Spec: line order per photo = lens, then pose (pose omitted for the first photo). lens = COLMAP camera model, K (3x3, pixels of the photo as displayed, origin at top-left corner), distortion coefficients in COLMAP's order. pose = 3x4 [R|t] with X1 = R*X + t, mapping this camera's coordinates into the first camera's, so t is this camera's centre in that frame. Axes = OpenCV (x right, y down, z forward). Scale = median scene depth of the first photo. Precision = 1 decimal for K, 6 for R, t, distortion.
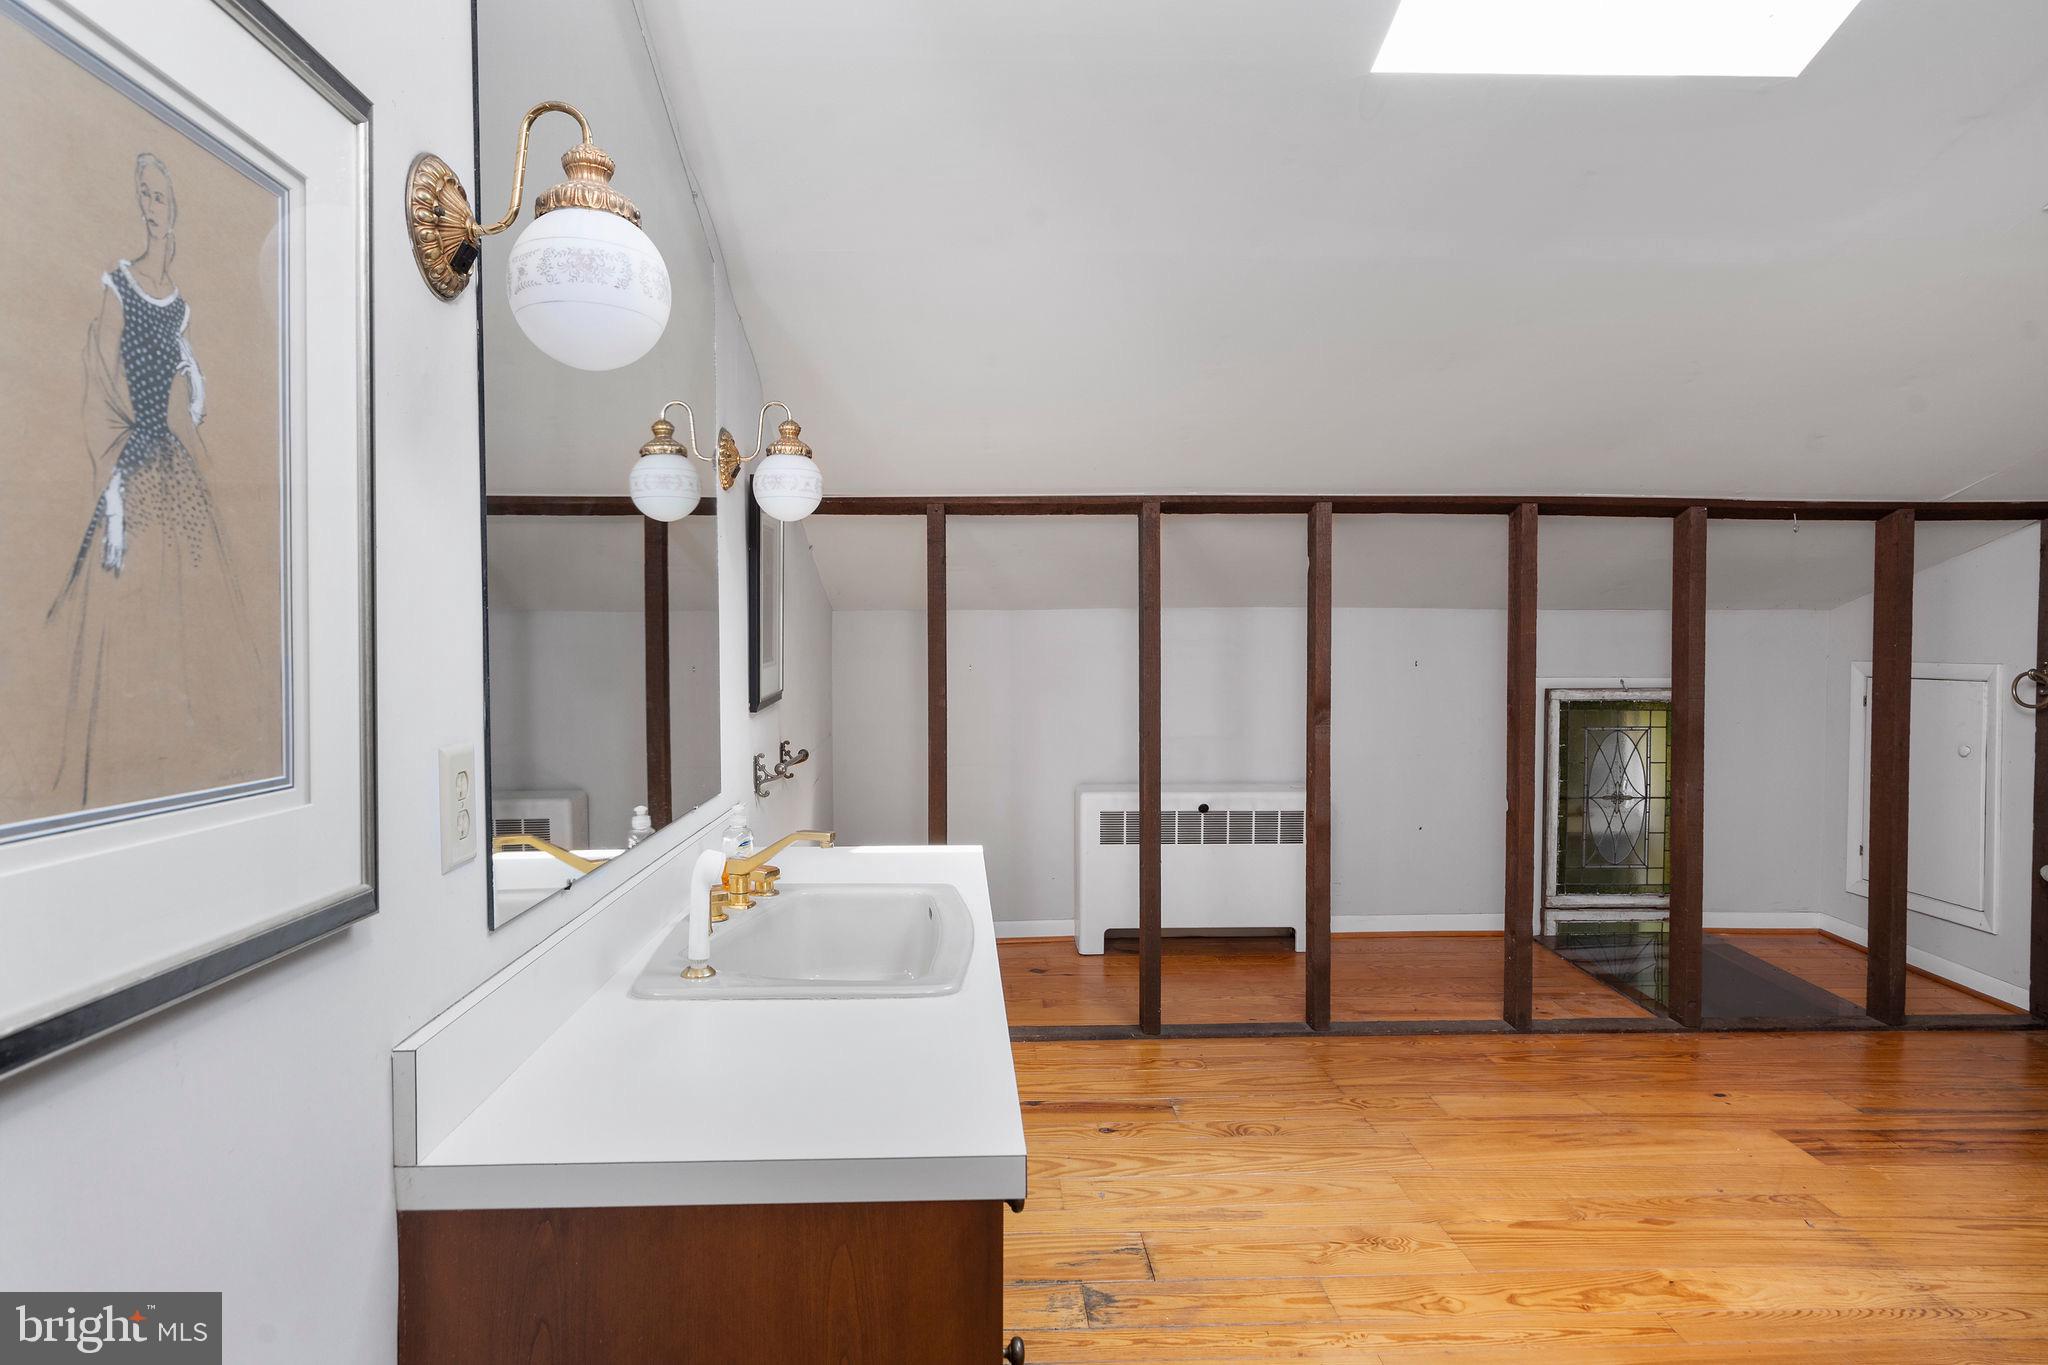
lens RADIAL K [[1184.8, 0, 985.8], [0, 1184.8, 684.2], [0, 0, 1]] dist [-0.014452, 0.007842]
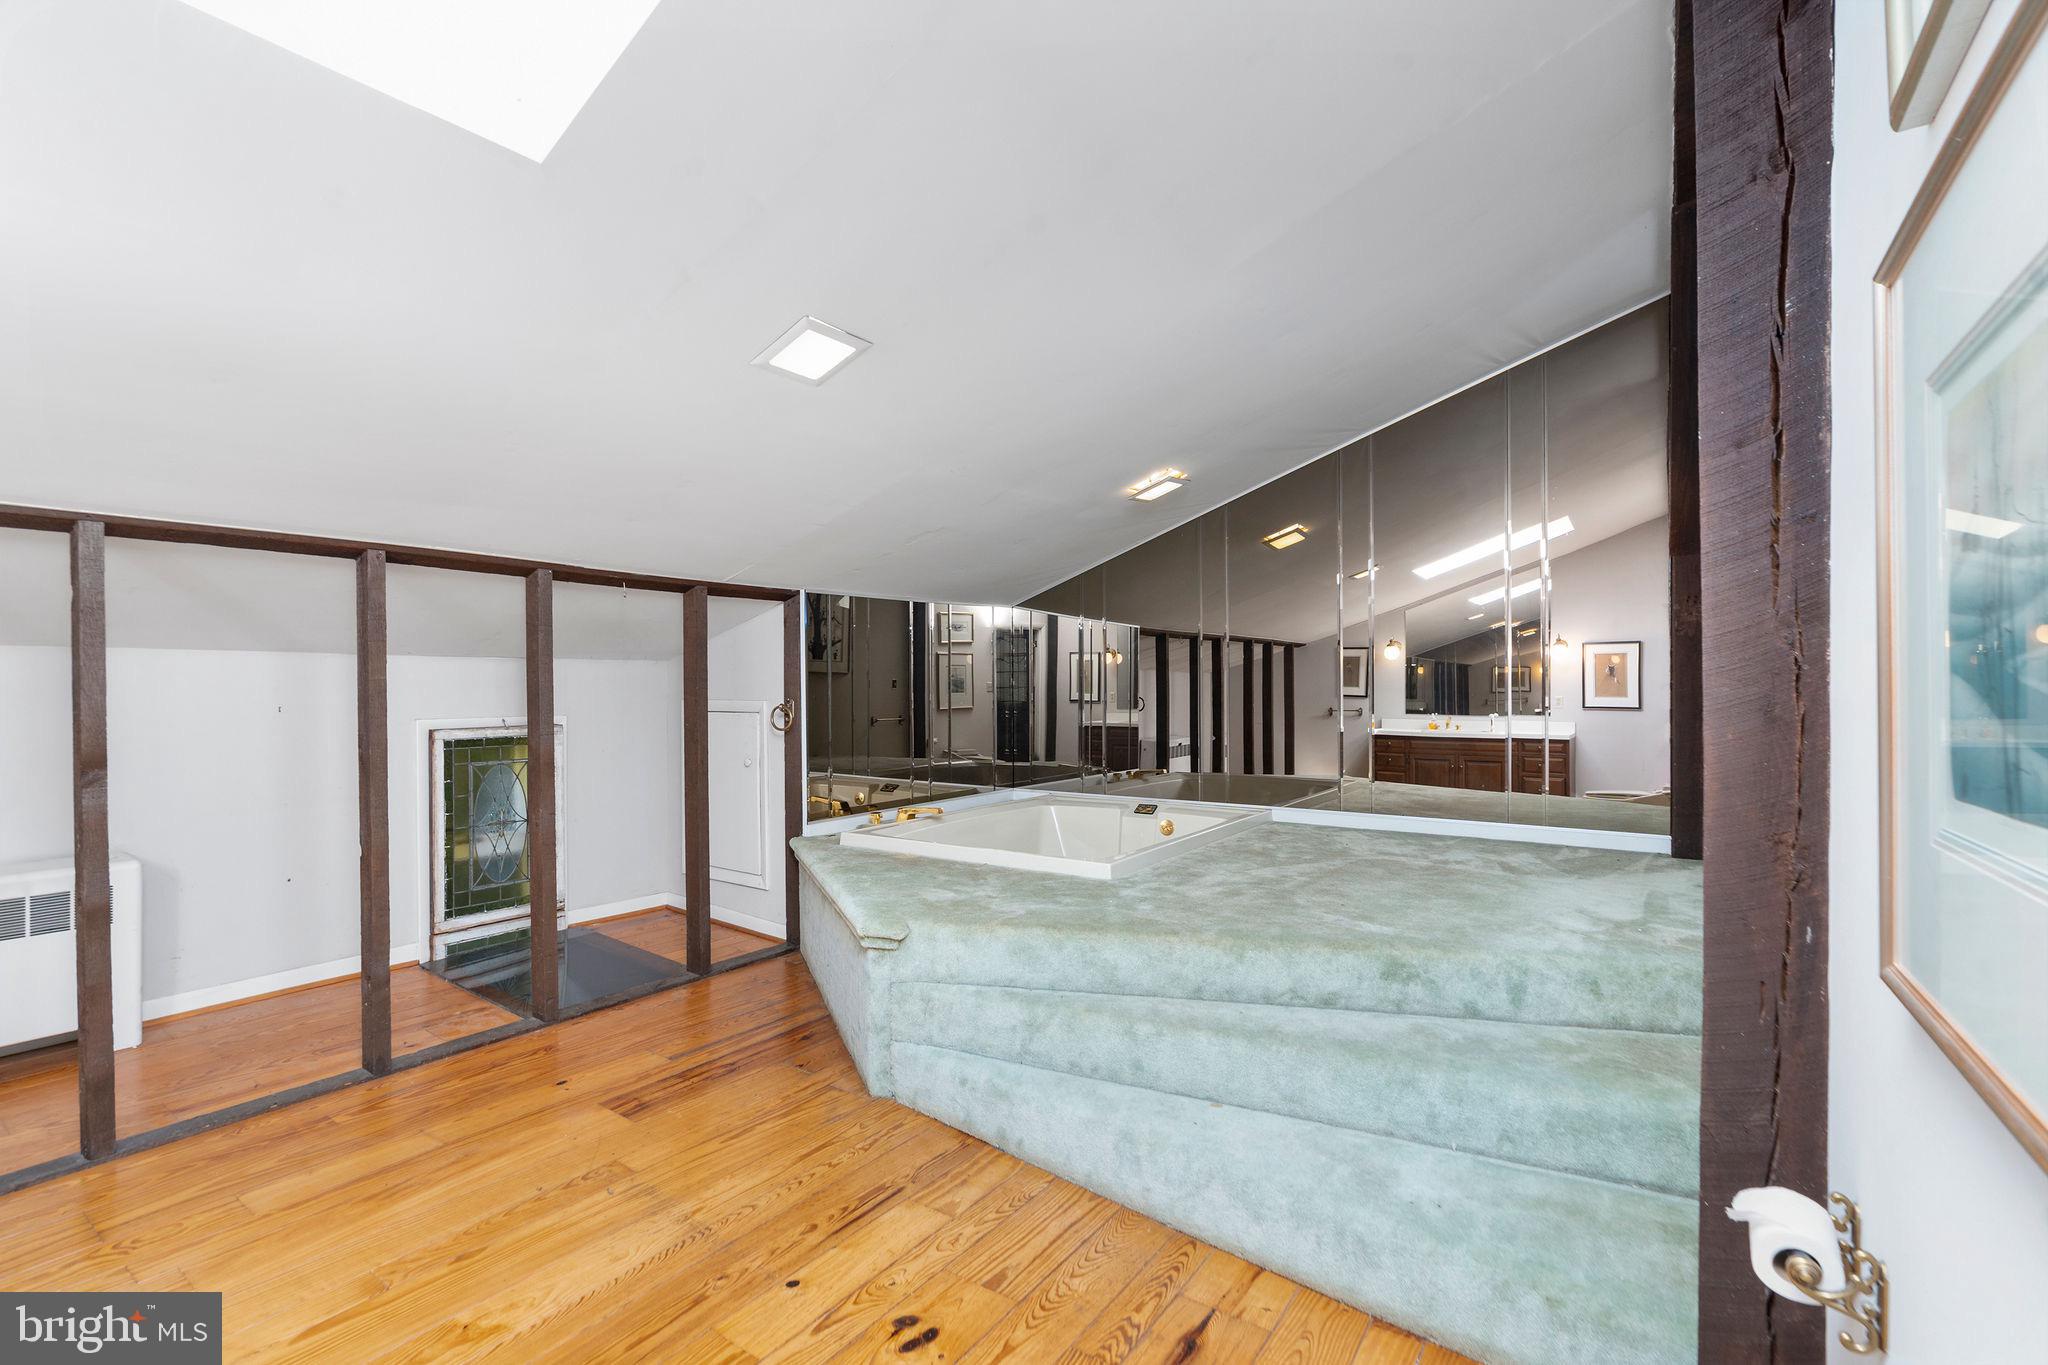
lens RADIAL K [[929.6, 0, 1037.5], [0, 929.6, 684.1], [0, 0, 1]] dist [-0.013153, 0.004410]
pose [[0.576755, -0.002369, 0.816914, 0.137212], [0.032850, 0.999254, -0.020296, -0.003136], [-0.816256, 0.038542, 0.576403, 0.081129]]
